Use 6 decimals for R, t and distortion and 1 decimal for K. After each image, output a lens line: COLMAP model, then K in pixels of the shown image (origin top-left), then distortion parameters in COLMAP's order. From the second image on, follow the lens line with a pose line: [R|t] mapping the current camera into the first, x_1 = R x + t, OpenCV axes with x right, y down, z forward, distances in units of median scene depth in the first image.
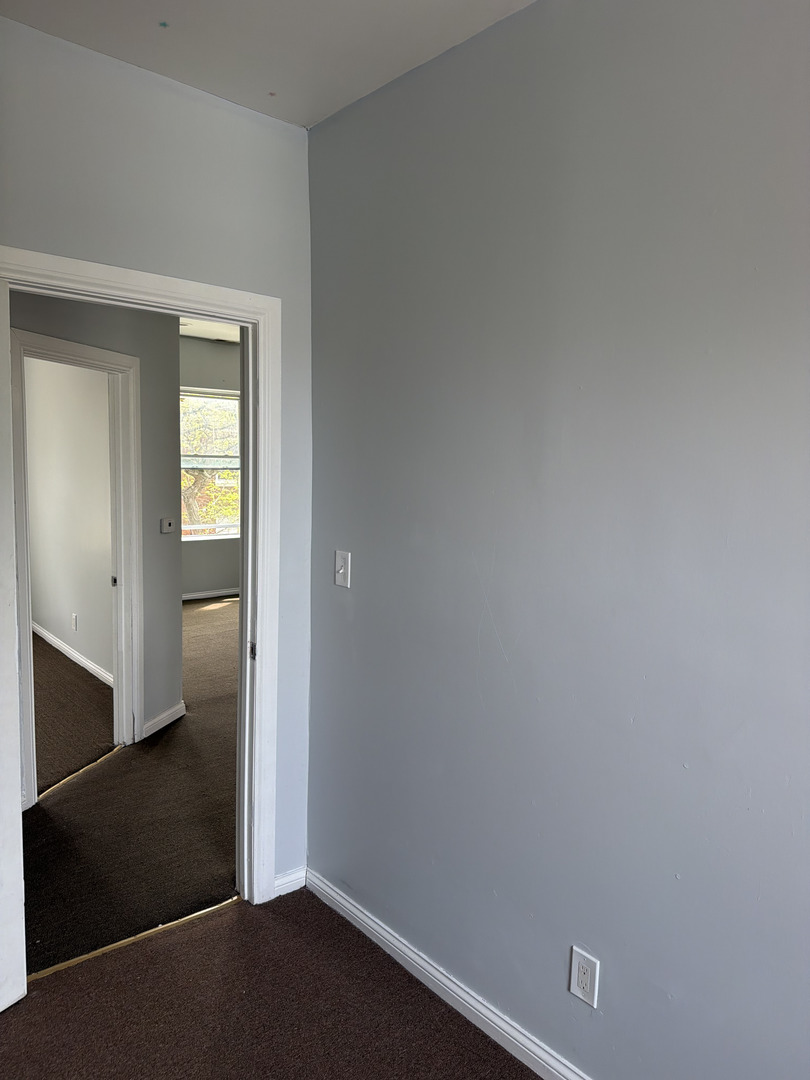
lens RADIAL K [[765.3, 0, 401.3], [0, 765.3, 543.4], [0, 0, 1]] dist [-0.005522, -0.009277]
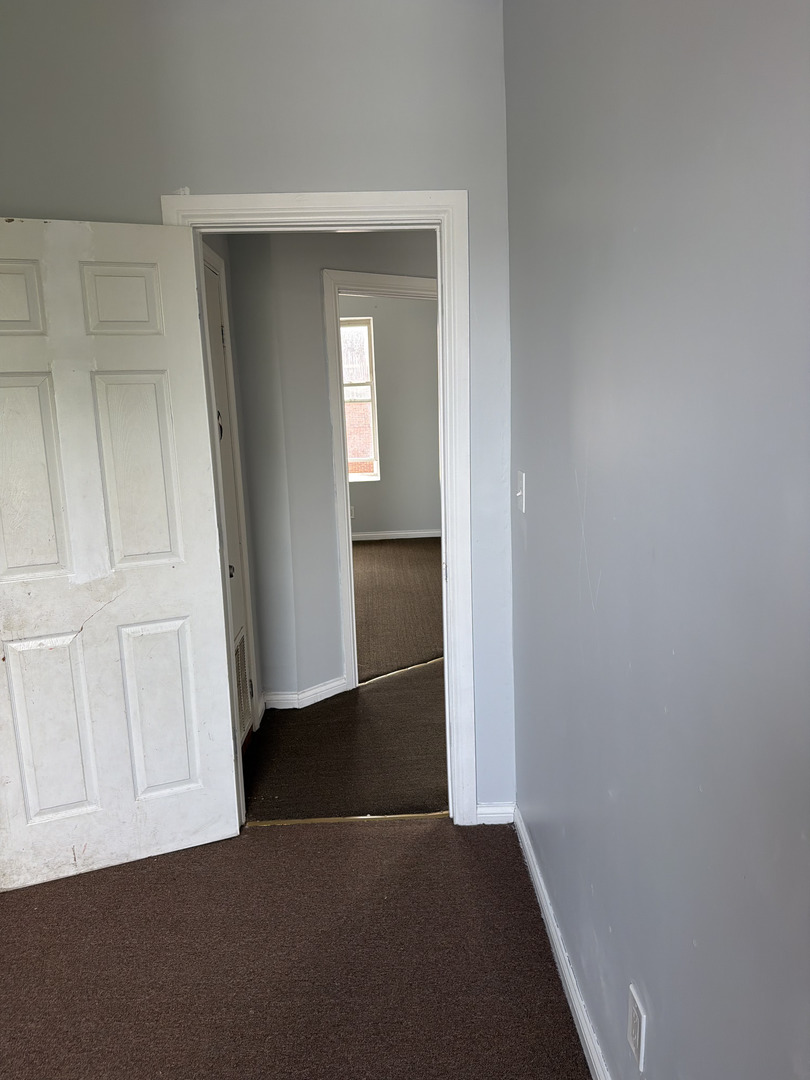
lens RADIAL K [[765.3, 0, 403.8], [0, 765.3, 538.2], [0, 0, 1]] dist [-0.005522, -0.009277]
pose [[0.782601, 0.071436, -0.618411, 0.349623], [-0.013621, 0.995121, 0.097714, 0.002967], [0.622374, -0.068047, 0.779756, 0.204161]]
